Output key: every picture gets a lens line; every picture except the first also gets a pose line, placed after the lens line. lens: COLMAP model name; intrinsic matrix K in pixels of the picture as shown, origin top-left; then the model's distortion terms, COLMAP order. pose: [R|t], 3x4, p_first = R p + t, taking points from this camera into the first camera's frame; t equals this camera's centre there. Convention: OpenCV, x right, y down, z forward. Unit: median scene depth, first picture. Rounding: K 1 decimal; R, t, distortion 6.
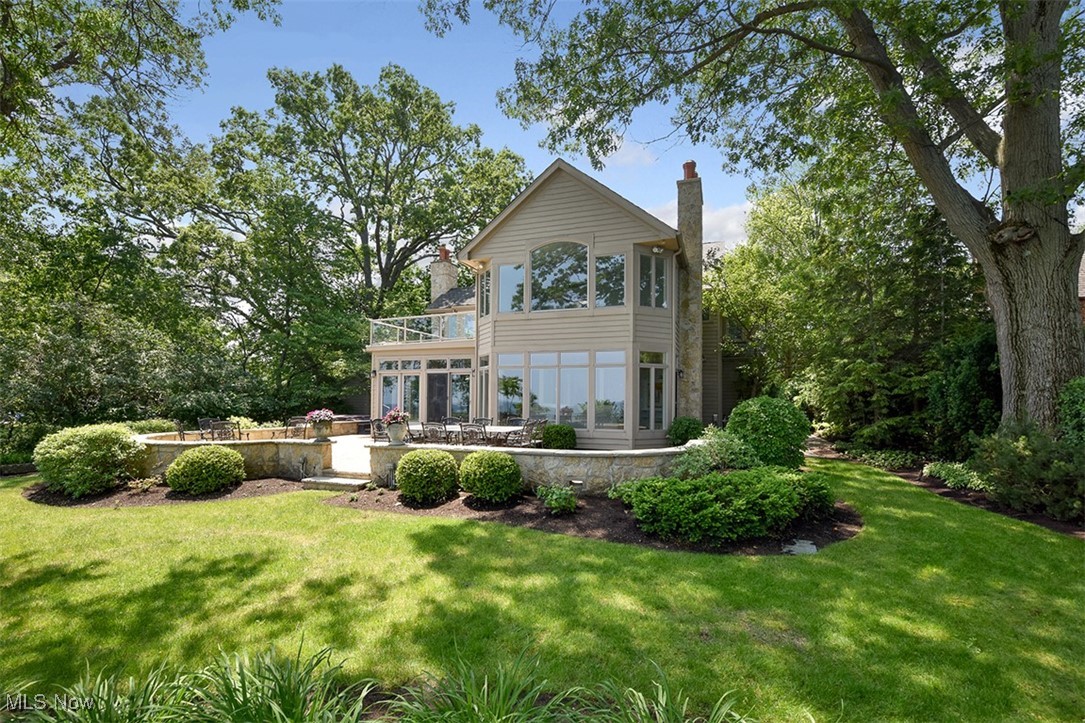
lens RADIAL K [[470.9, 0, 537.5], [0, 470.9, 404.2], [0, 0, 1]] dist [-0.004355, -0.000353]
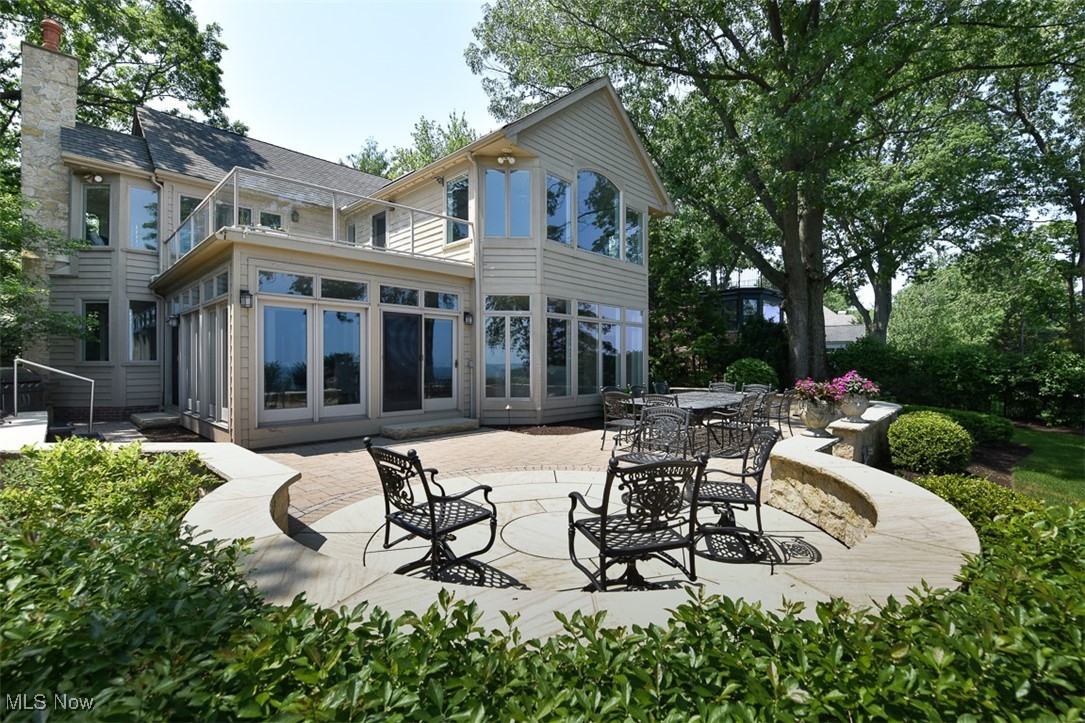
lens RADIAL K [[470.9, 0, 543.5], [0, 470.9, 358.3], [0, 0, 1]] dist [-0.004355, -0.000353]
pose [[0.433396, -0.005919, 0.901184, -0.745226], [-0.002511, 0.999967, 0.007775, -0.019595], [-0.901200, -0.005633, 0.433367, 0.707547]]
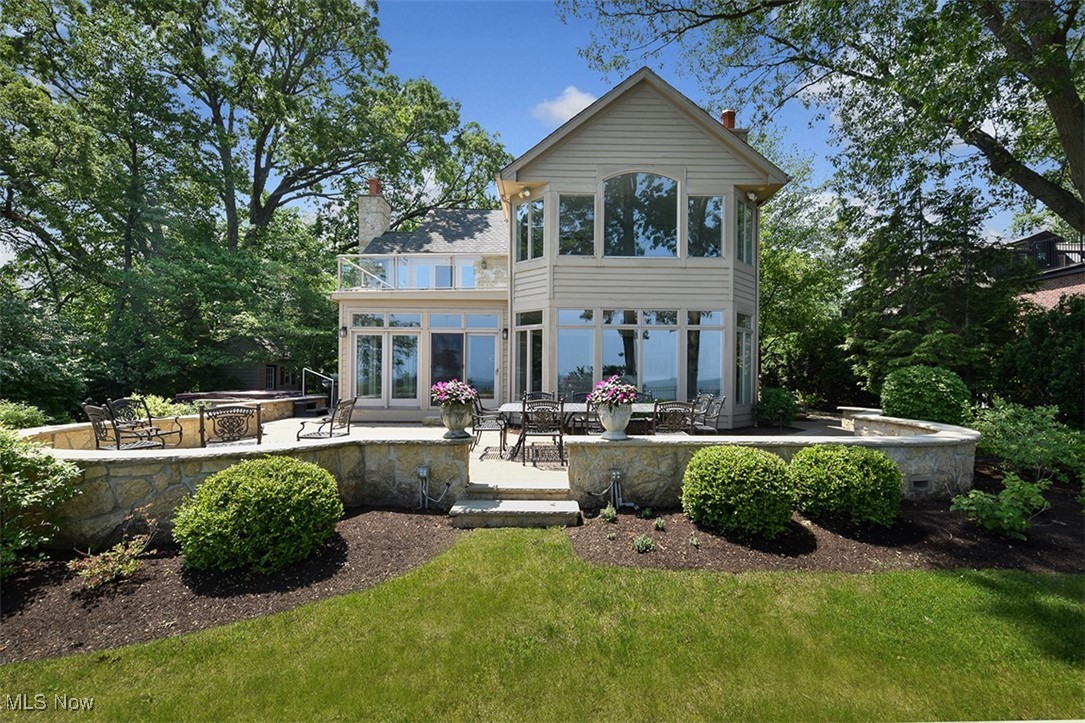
lens RADIAL K [[470.9, 0, 554.4], [0, 470.9, 380.4], [0, 0, 1]] dist [-0.004355, -0.000353]
pose [[0.942469, -0.003007, 0.334279, -0.349726], [0.000856, 0.999978, 0.006582, 0.004819], [-0.334291, -0.005918, 0.942451, 0.278813]]
